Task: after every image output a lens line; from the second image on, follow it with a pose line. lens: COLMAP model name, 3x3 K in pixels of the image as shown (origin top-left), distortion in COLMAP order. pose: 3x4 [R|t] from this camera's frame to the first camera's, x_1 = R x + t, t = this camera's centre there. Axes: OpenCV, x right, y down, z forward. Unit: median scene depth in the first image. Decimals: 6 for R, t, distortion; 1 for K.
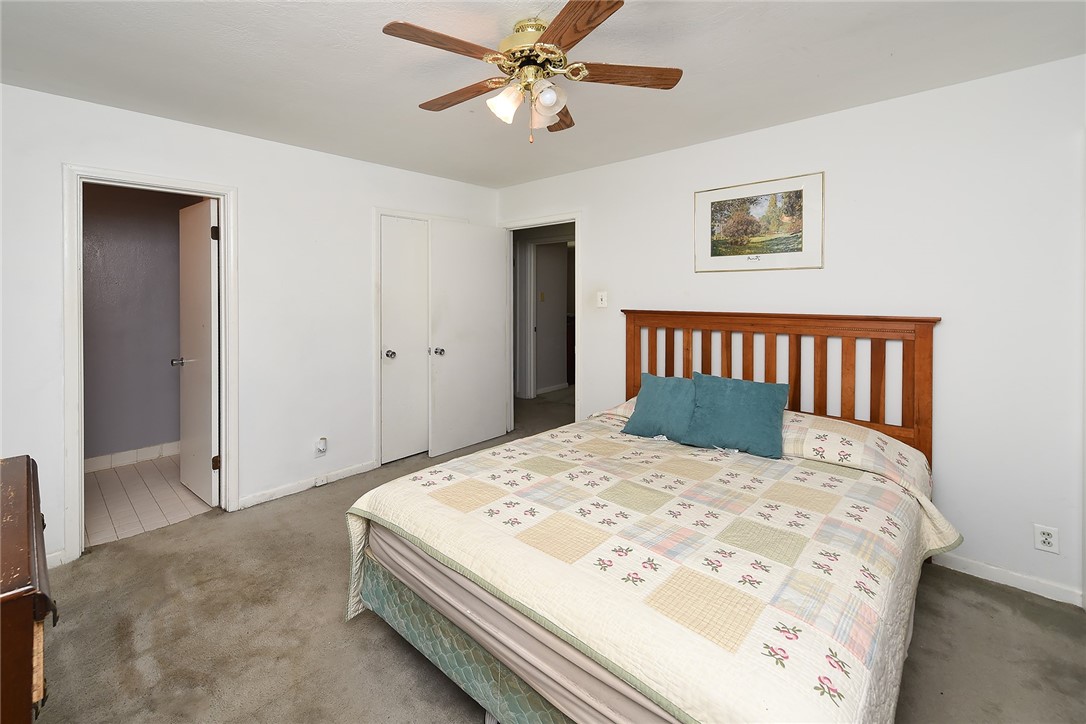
lens RADIAL K [[435.5, 0, 541.8], [0, 435.5, 310.7], [0, 0, 1]] dist [0.010603, -0.004411]
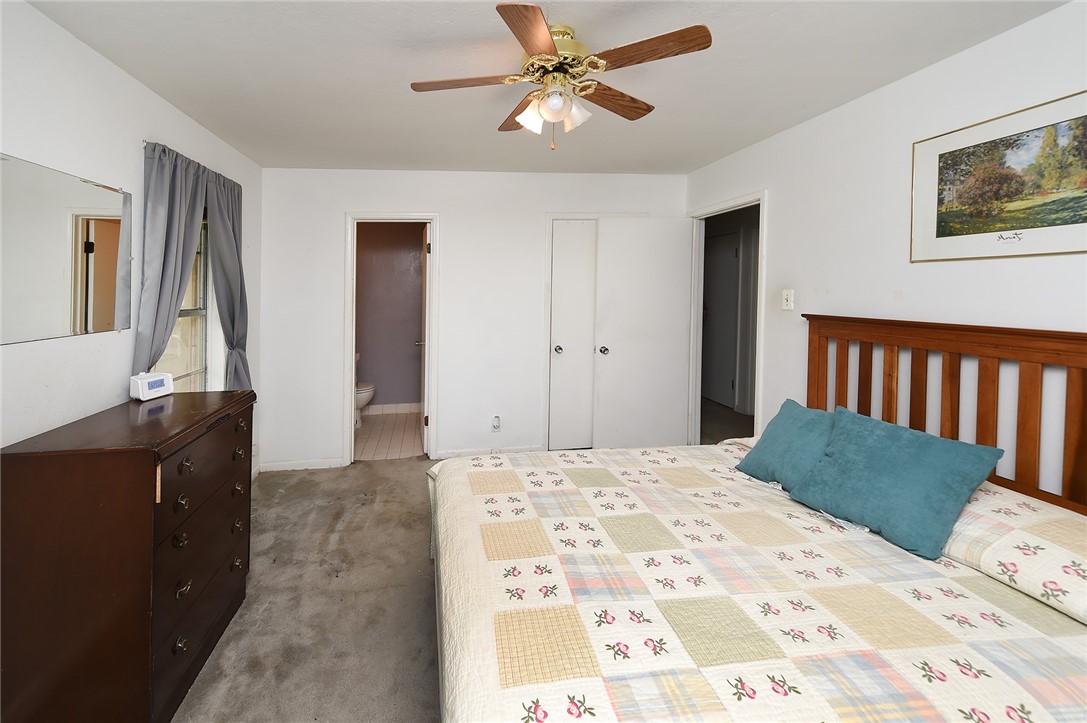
lens RADIAL K [[458.4, 0, 519.2], [0, 458.4, 306.1], [0, 0, 1]] dist [0.011983, -0.005505]
pose [[0.786893, 0.017054, -0.616853, 0.343971], [-0.013867, 0.999854, 0.009954, -0.020631], [0.616933, 0.000721, 0.787015, 0.072954]]
